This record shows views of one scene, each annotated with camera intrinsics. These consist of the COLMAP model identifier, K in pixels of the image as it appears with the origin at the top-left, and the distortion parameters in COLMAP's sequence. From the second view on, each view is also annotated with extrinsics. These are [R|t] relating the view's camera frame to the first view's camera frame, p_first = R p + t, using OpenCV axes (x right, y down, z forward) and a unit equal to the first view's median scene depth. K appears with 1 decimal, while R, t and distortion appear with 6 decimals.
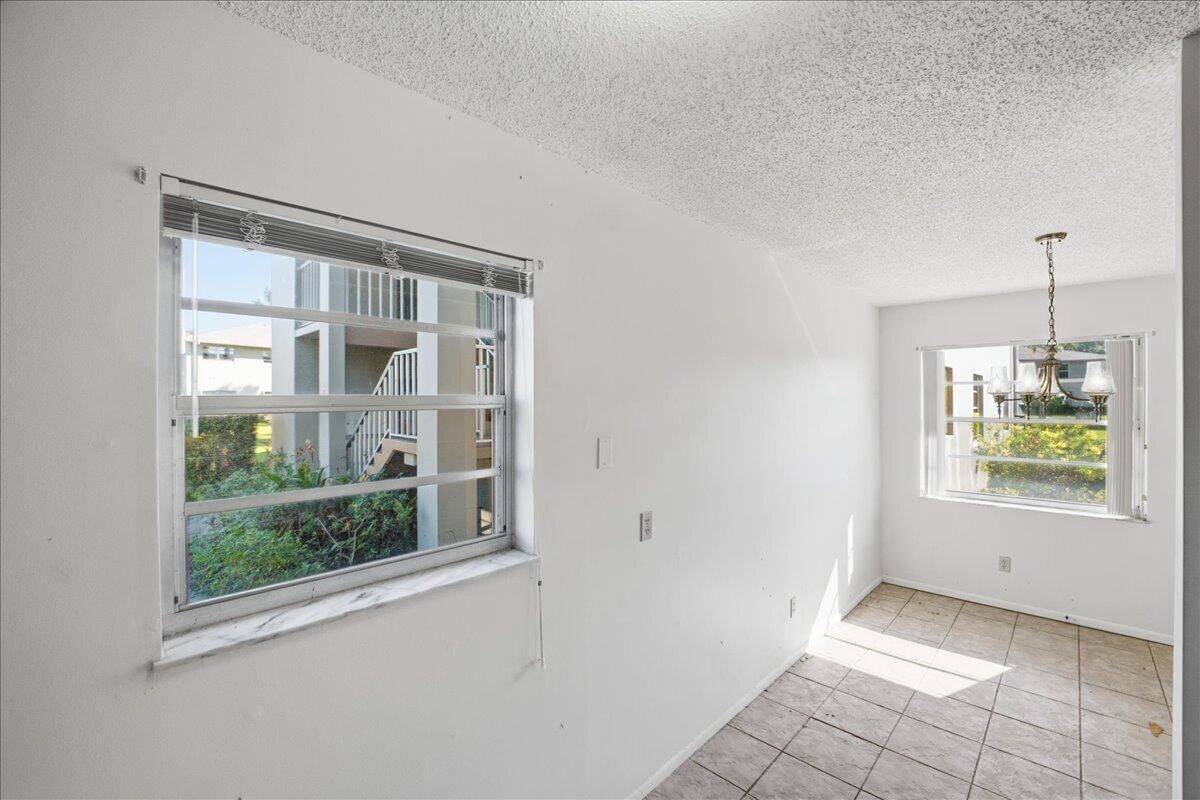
lens RADIAL K [[490.7, 0, 600.0], [0, 490.7, 400.0], [0, 0, 1]] dist [-0.000435, 0.000004]
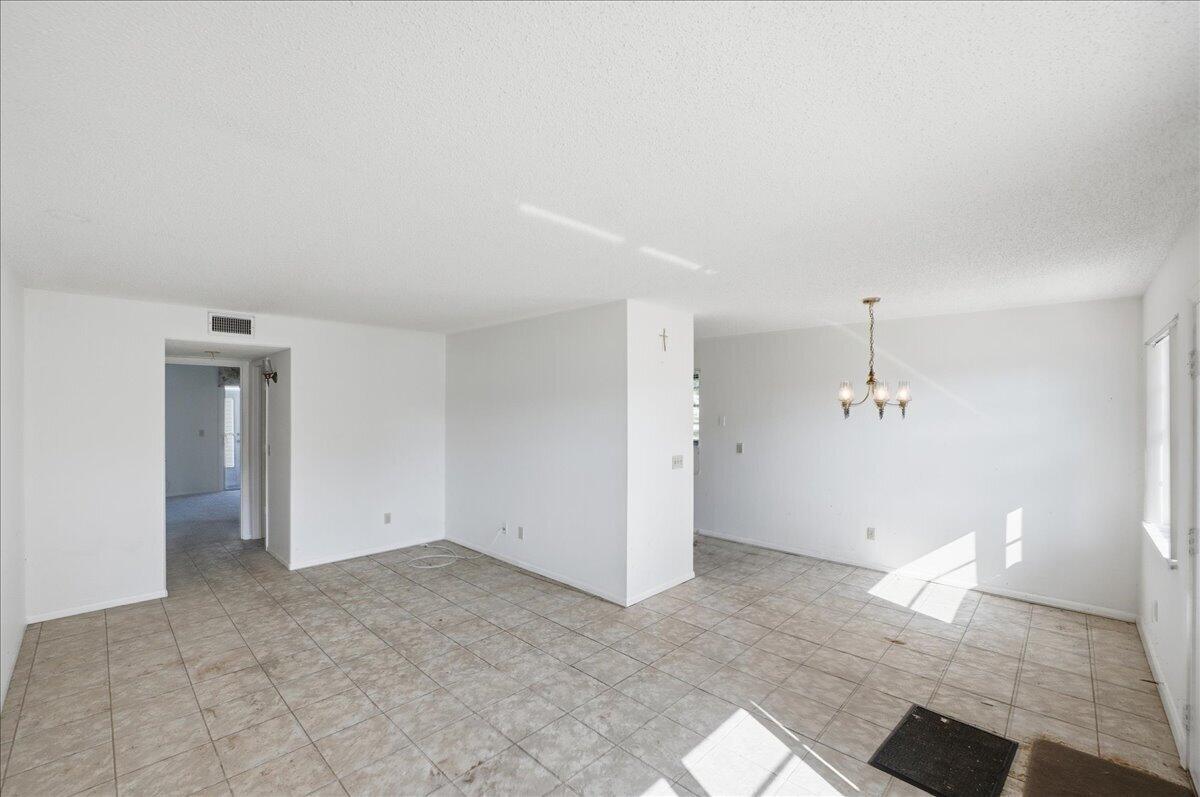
lens RADIAL K [[483.7, 0, 630.3], [0, 483.7, 402.3], [0, 0, 1]] dist [-0.000522, -0.000178]
pose [[0.041646, -0.008965, -0.999092, 2.092303], [-0.001805, 0.999957, -0.009048, 0.014652], [0.999131, 0.002181, 0.041628, 0.172578]]
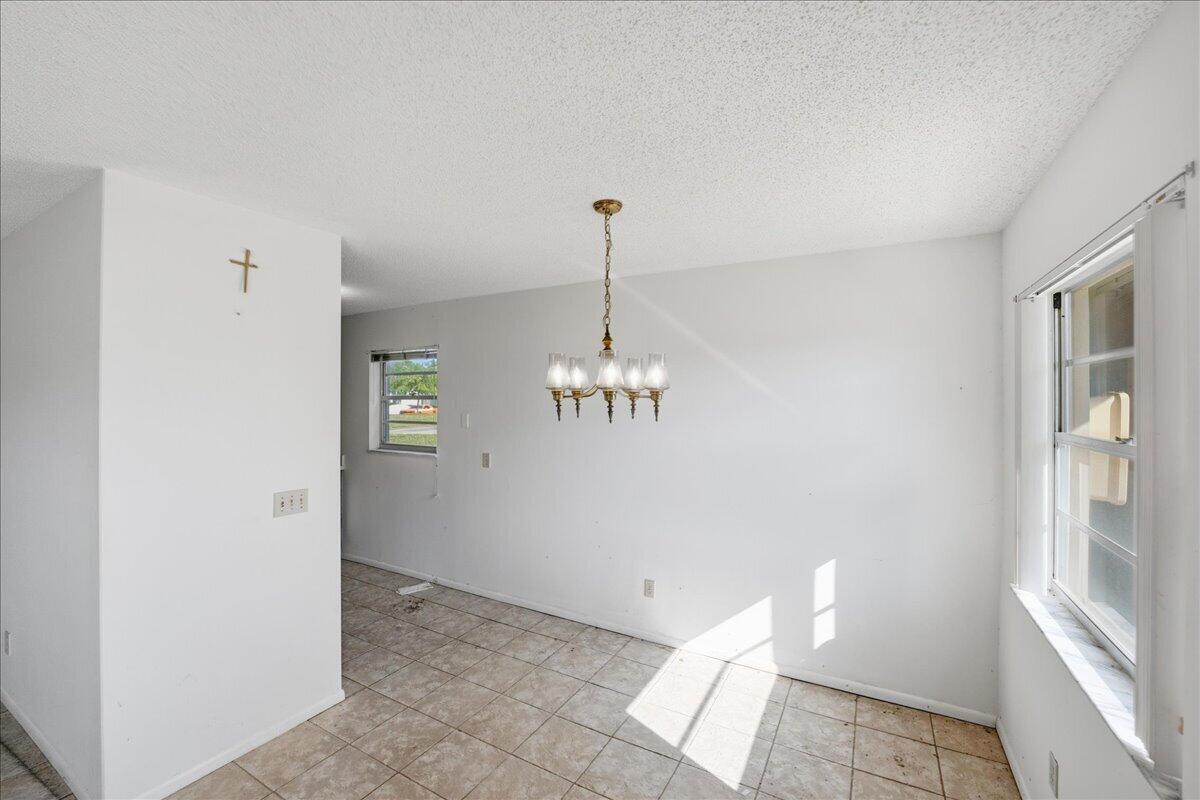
lens RADIAL K [[490.7, 0, 600.0], [0, 490.7, 400.0], [0, 0, 1]] dist [-0.000435, 0.000004]
pose [[0.254507, 0.002257, -0.967068, 1.516124], [0.000781, 0.999996, 0.002540, 0.012699], [0.967071, -0.001402, 0.254504, 0.681592]]
